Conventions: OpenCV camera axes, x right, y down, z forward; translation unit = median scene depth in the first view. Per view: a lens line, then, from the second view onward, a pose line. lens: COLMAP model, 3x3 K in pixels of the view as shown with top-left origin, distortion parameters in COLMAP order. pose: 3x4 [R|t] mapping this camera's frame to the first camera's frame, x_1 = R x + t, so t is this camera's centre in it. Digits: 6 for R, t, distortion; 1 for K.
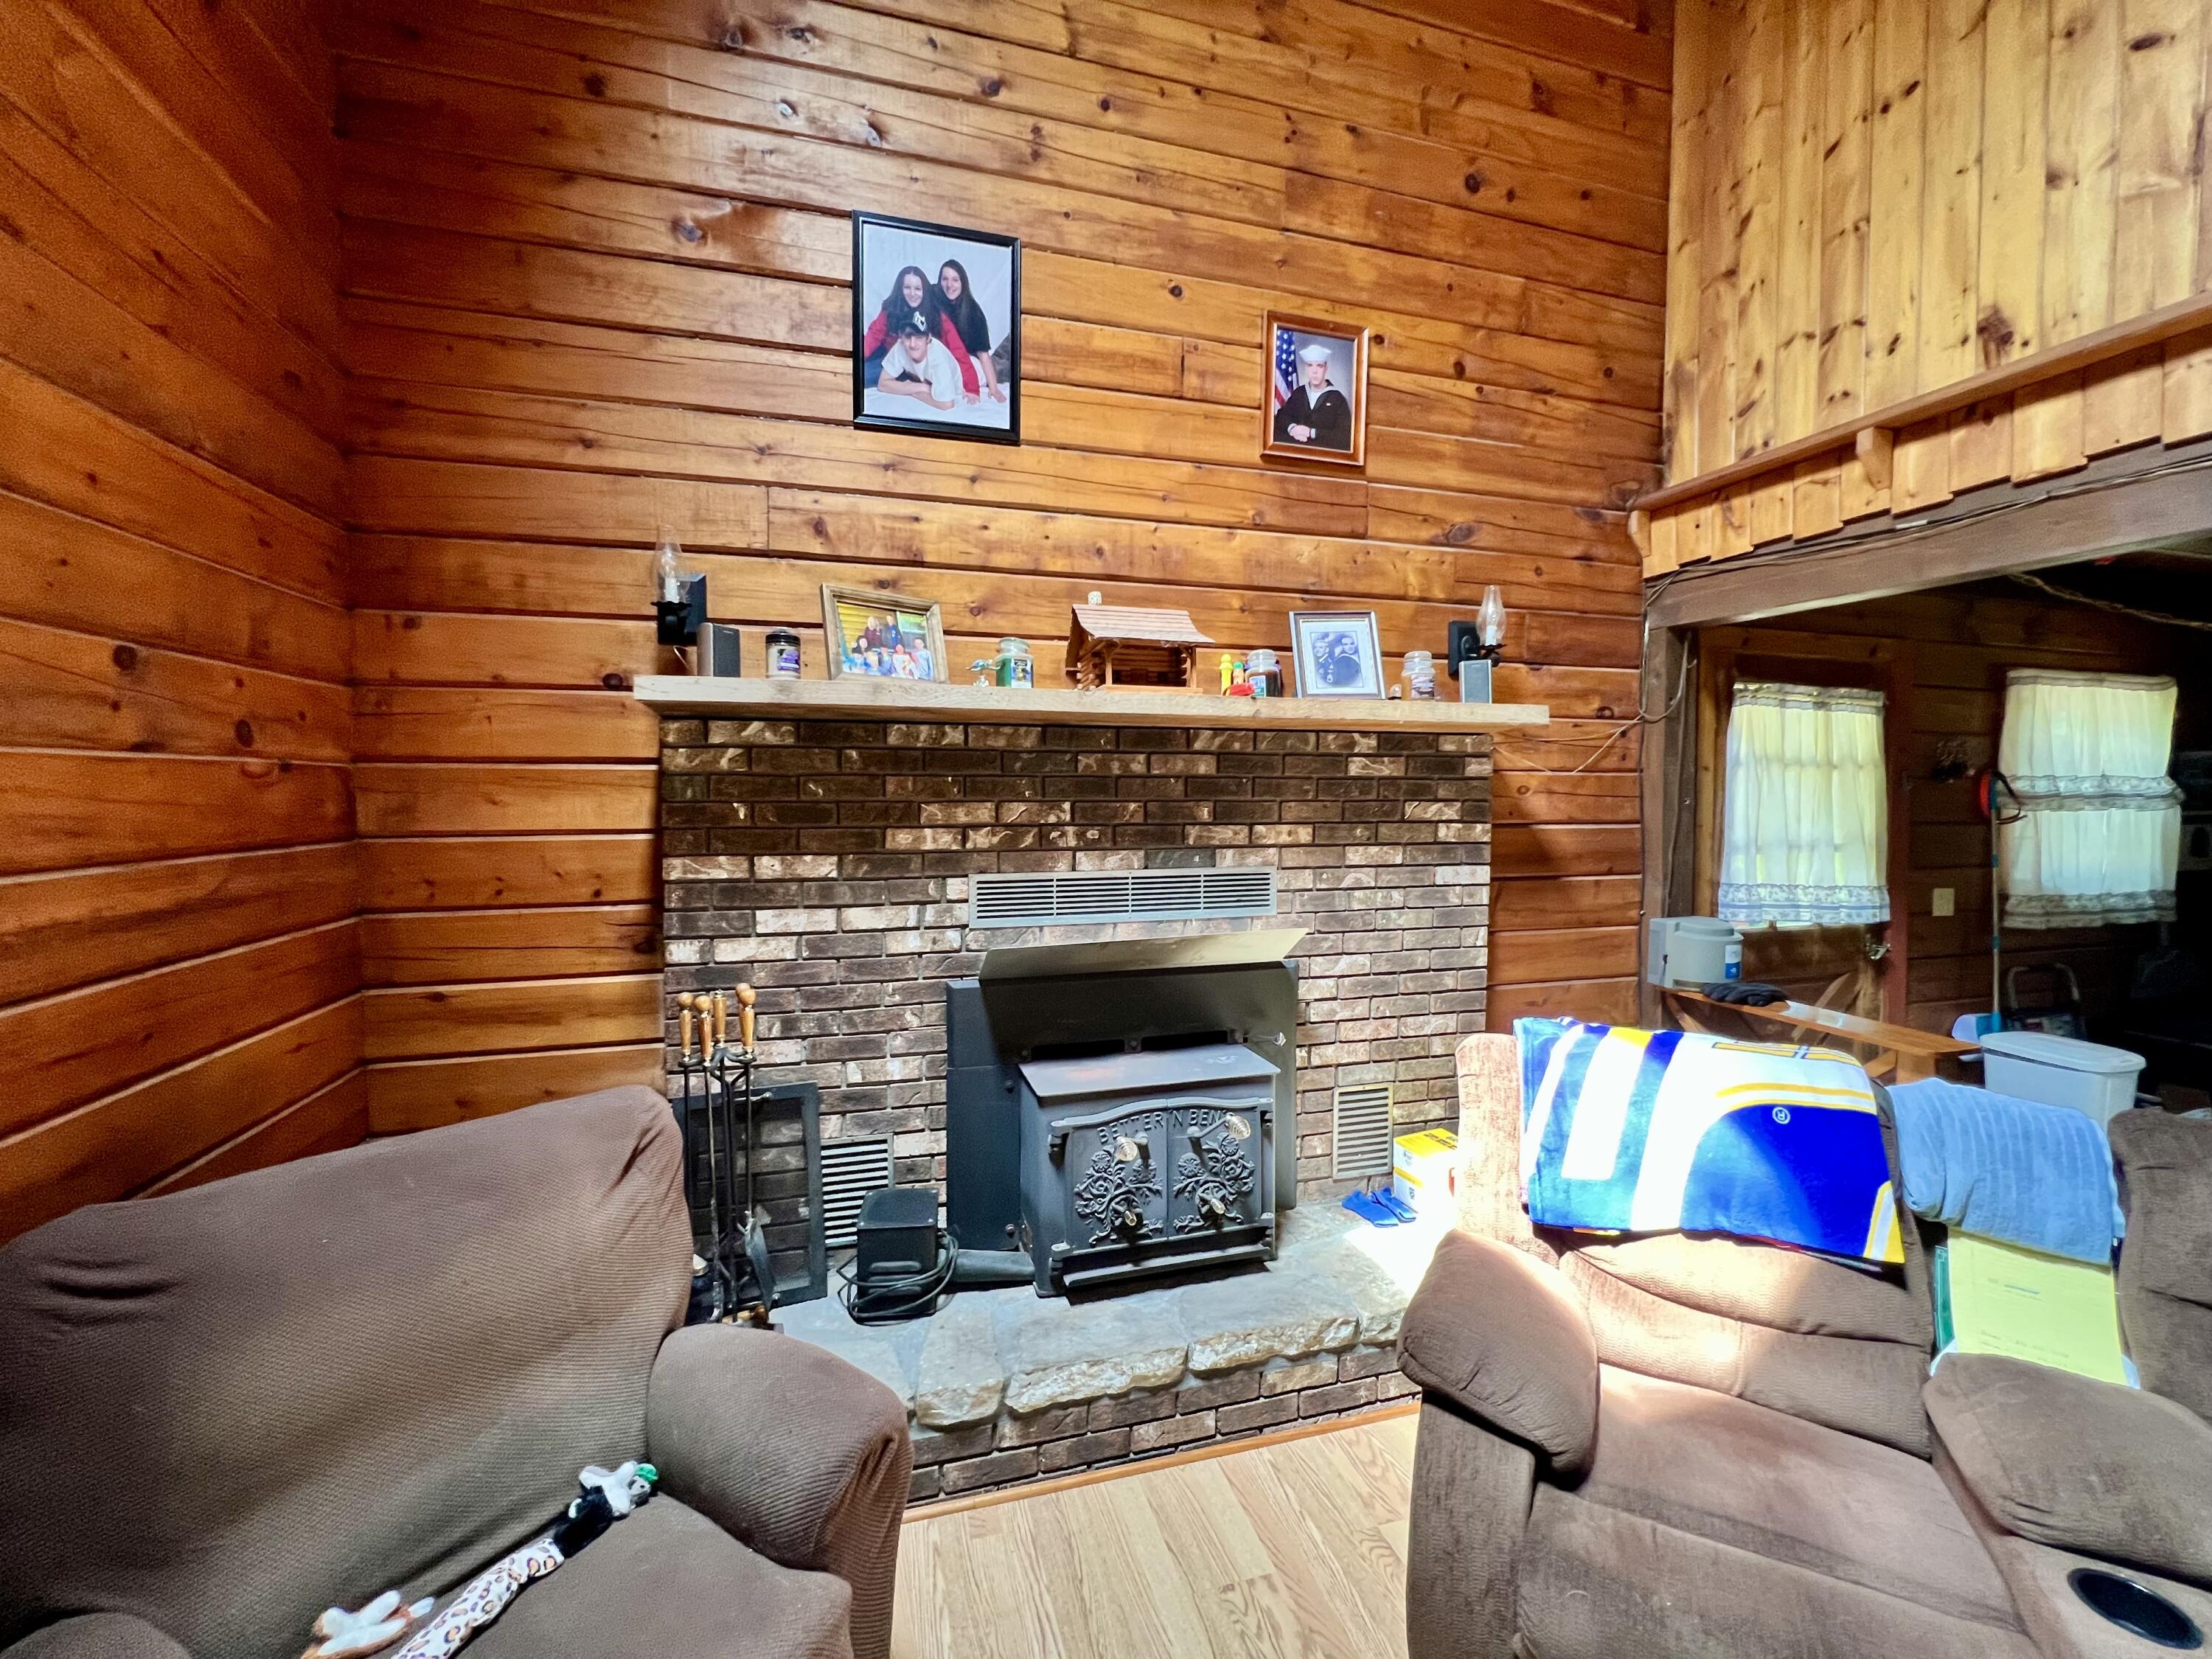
lens RADIAL K [[880.9, 0, 1100.0], [0, 880.9, 823.6], [0, 0, 1]] dist [-0.007939, -0.000007]
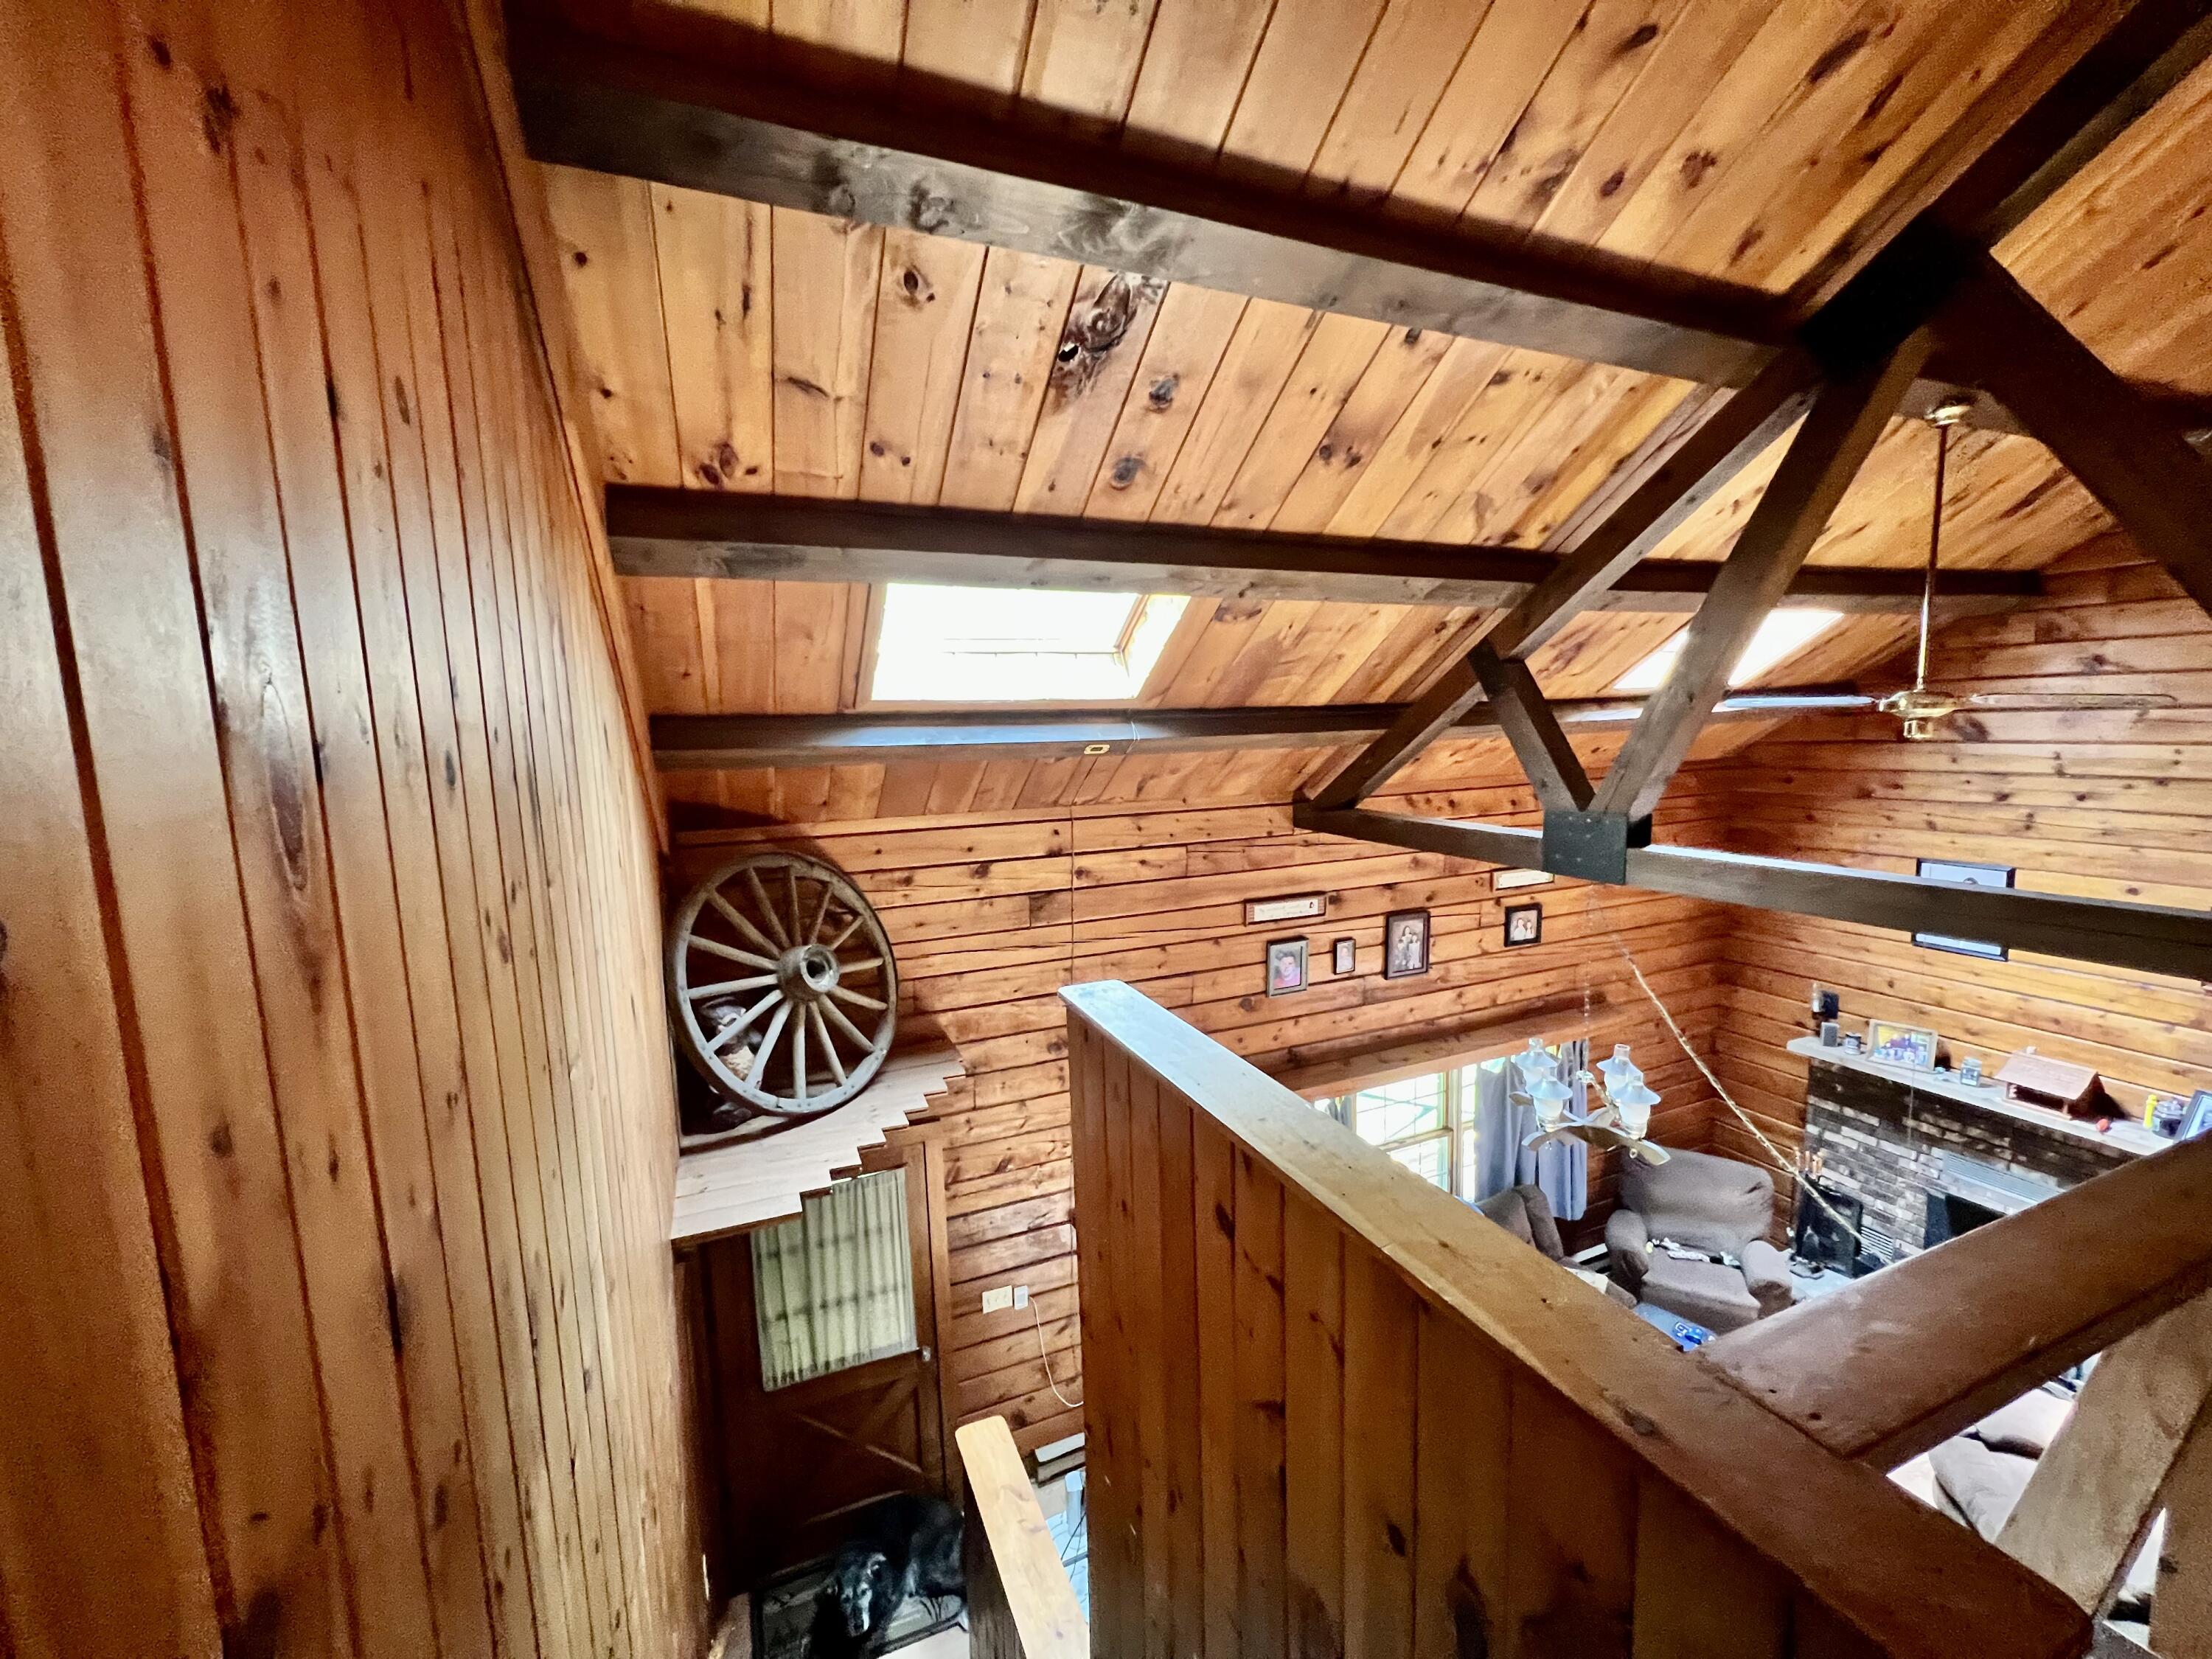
lens RADIAL K [[890.7, 0, 1103.3], [0, 890.7, 828.6], [0, 0, 1]] dist [0.000336, 0.000191]
pose [[0.114905, 0.114625, -0.986741, 1.803961], [-0.007342, 0.993391, 0.114542, -1.028855], [0.993349, -0.005917, 0.114987, -1.432945]]
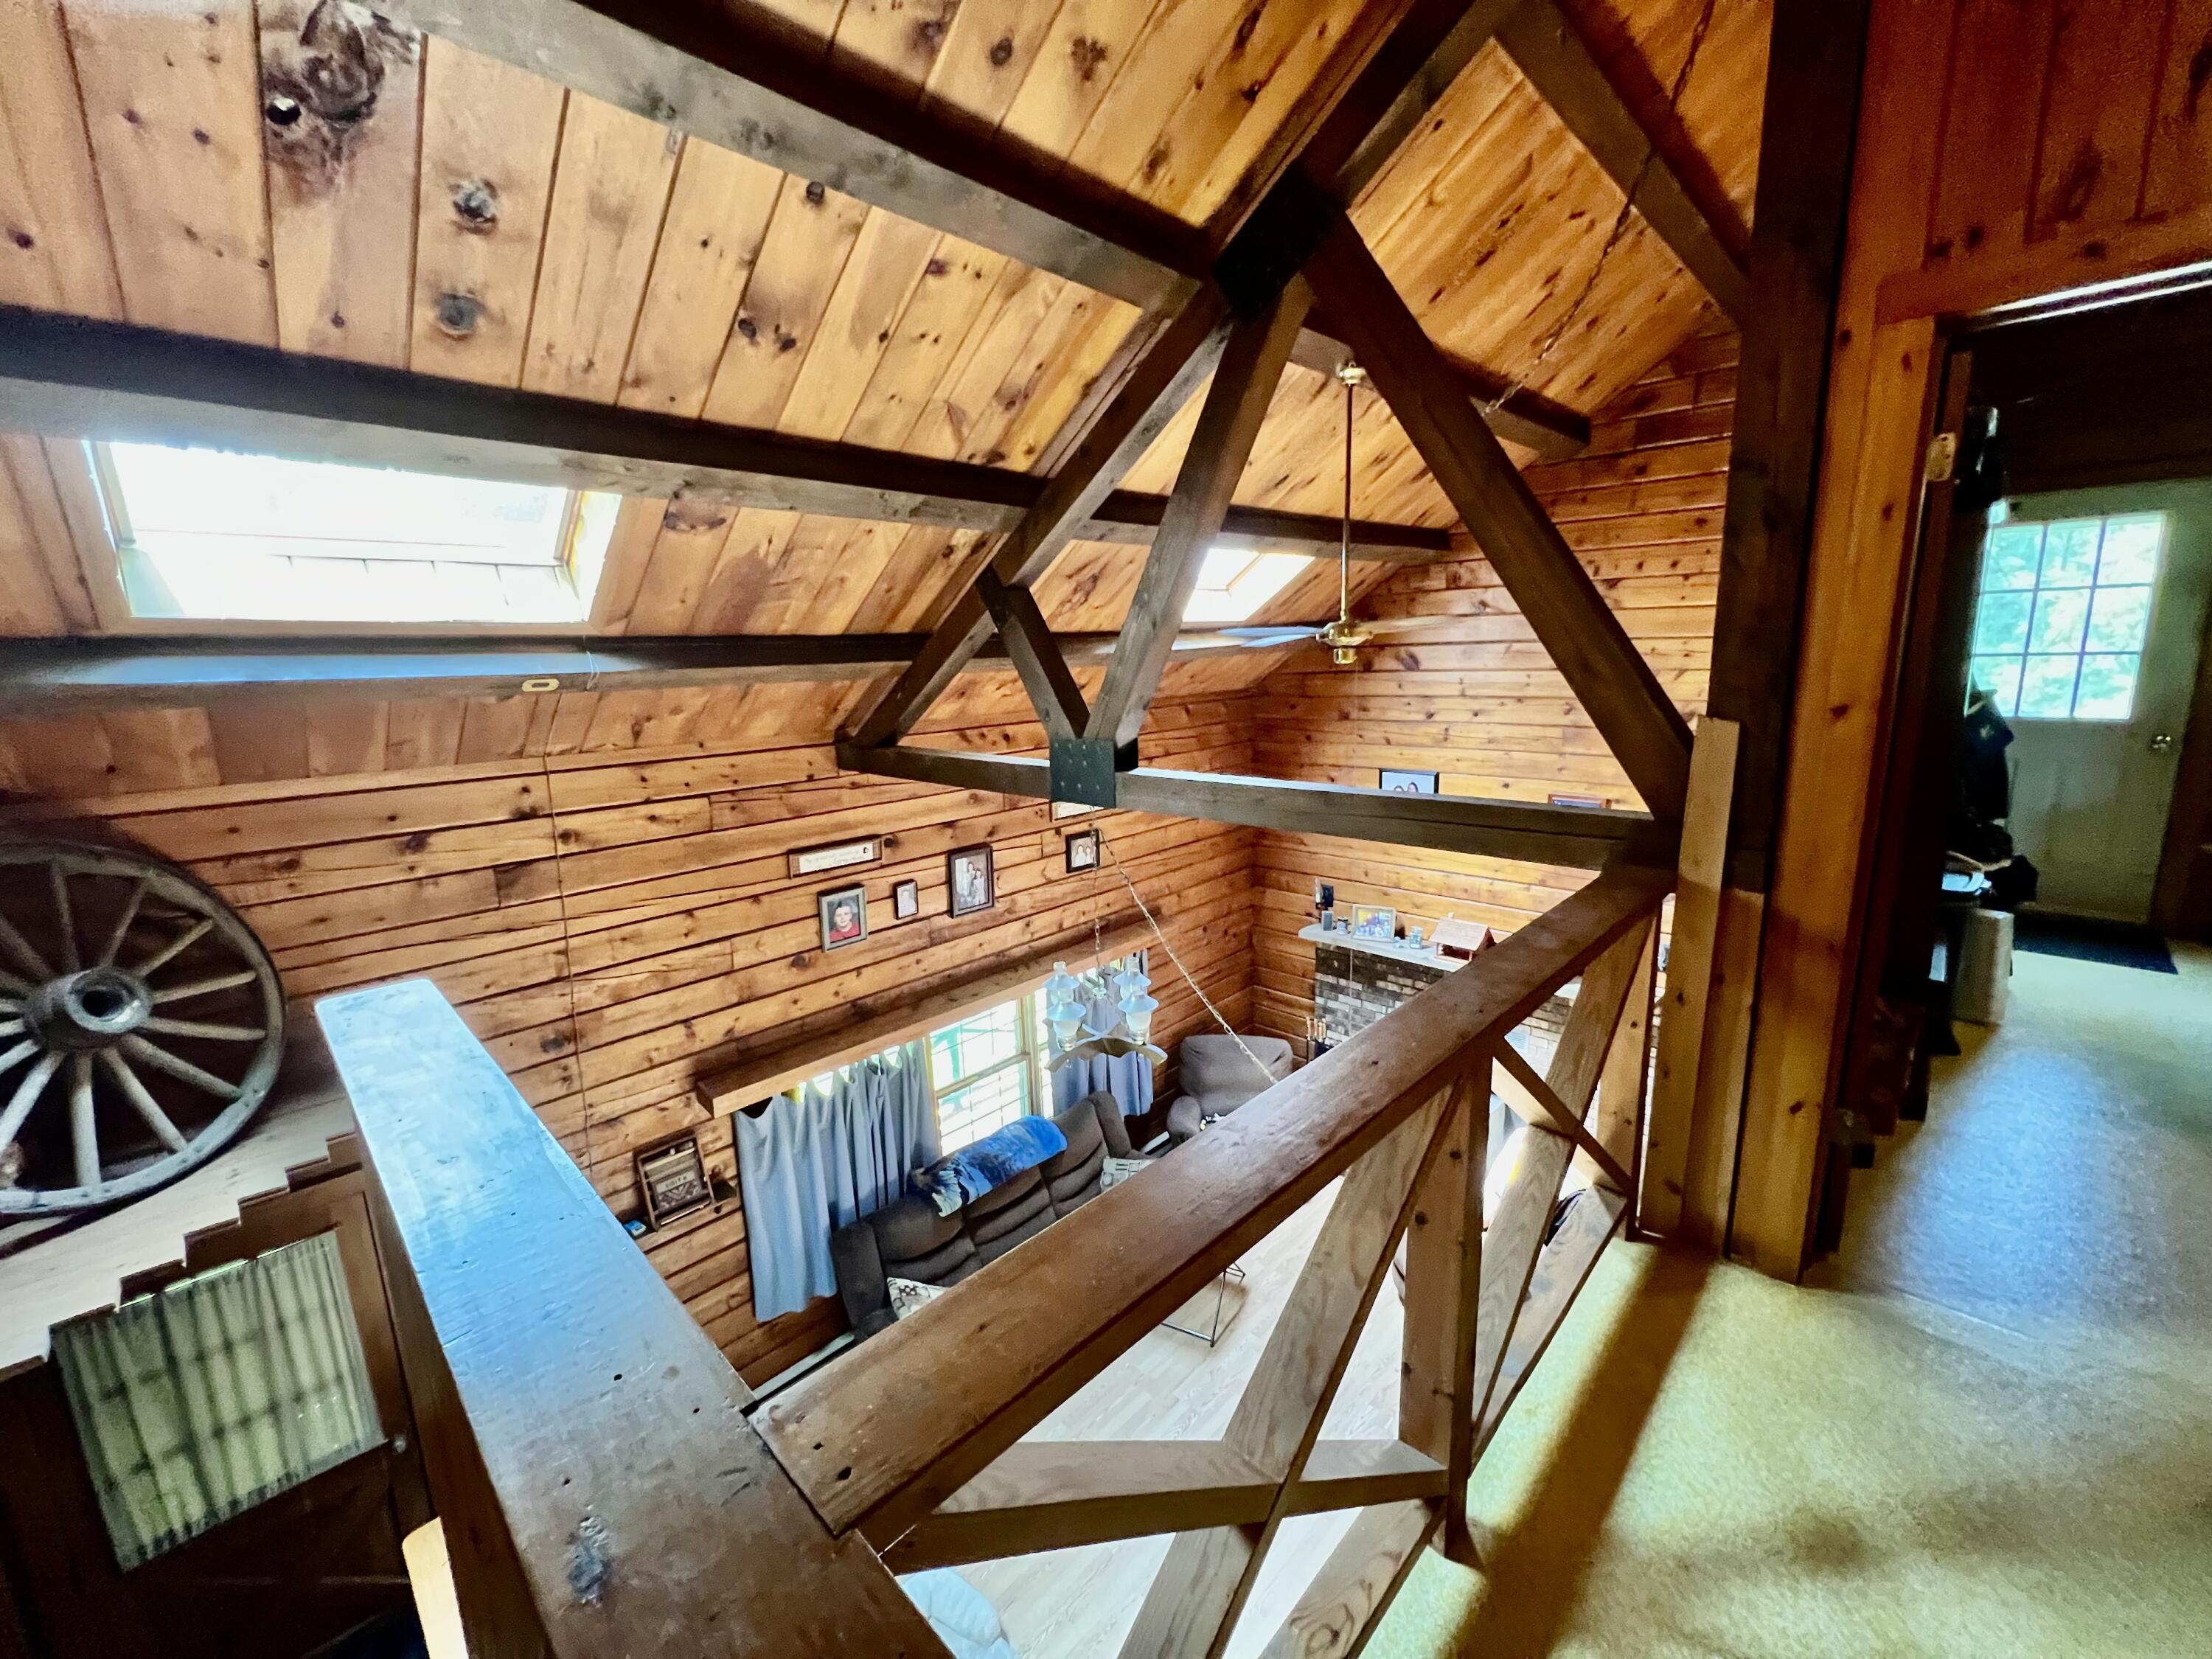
lens RADIAL K [[890.7, 0, 1103.3], [0, 890.7, 828.6], [0, 0, 1]] dist [0.000336, 0.000191]
pose [[0.493824, 0.153399, -0.855925, 1.766210], [0.000143, 0.984302, 0.176490, -1.010443], [0.869562, -0.087277, 0.486050, -1.190931]]
